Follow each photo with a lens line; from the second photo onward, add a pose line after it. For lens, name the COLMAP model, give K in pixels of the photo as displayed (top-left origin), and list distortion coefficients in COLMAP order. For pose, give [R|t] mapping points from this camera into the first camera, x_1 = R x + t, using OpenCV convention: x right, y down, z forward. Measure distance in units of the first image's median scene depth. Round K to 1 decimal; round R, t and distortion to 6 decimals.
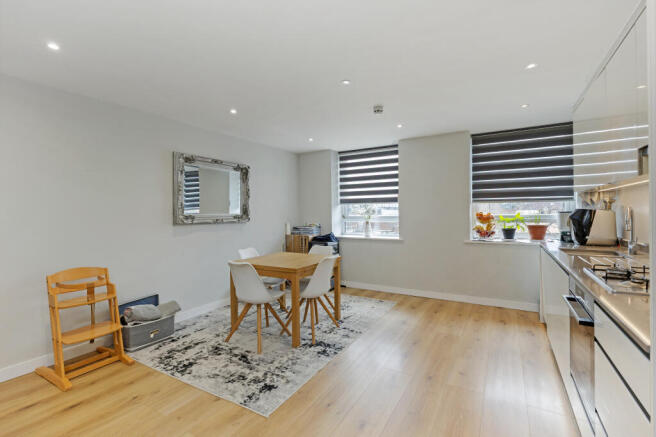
lens RADIAL K [[301.1, 0, 327.4], [0, 301.1, 211.8], [0, 0, 1]] dist [0.000264, -0.001562]
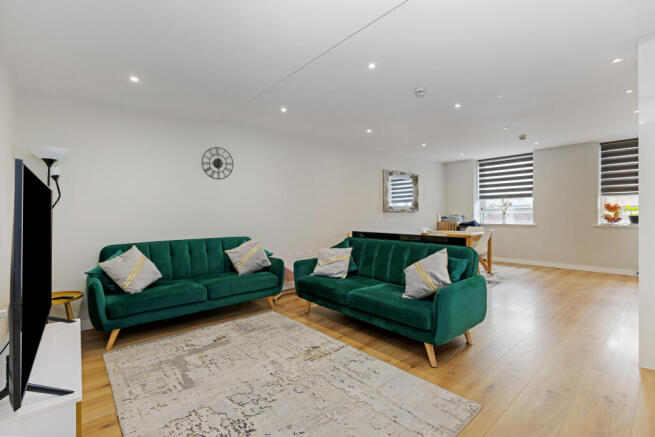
lens RADIAL K [[300.6, 0, 323.5], [0, 300.6, 217.6], [0, 0, 1]] dist [0.000264, -0.001562]
pose [[0.947261, 0.002090, -0.320455, -0.238732], [0.004593, 0.999787, 0.020098, 0.032398], [0.320429, -0.020510, 0.947050, -0.618420]]
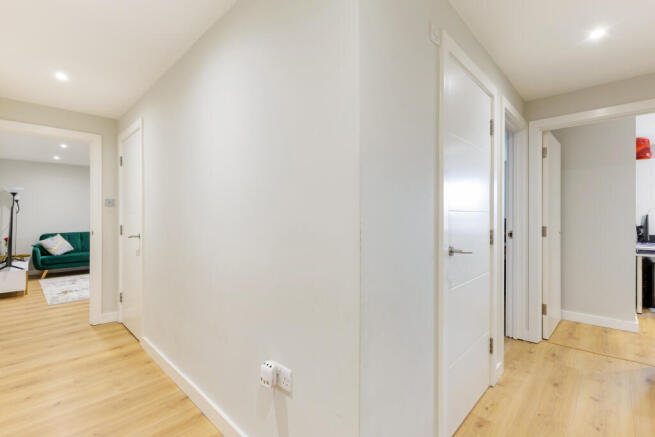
lens RADIAL K [[289.1, 0, 325.1], [0, 289.1, 224.6], [0, 0, 1]] dist [0.011616, -0.000076]
pose [[0.972449, 0.015639, -0.232592, 0.700225], [-0.011443, 0.999747, 0.019380, 0.022699], [0.232836, -0.016184, 0.972381, -1.170224]]
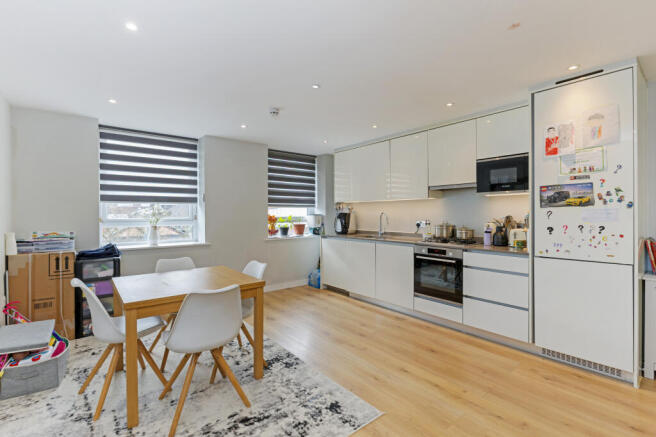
lens RADIAL K [[301.1, 0, 328.1], [0, 301.1, 216.1], [0, 0, 1]] dist [0.000264, -0.001562]
pose [[0.345488, 0.001398, 0.938422, -0.539982], [-0.002745, 0.999996, -0.000479, 0.007430], [-0.938419, -0.002411, 0.345491, 0.365388]]
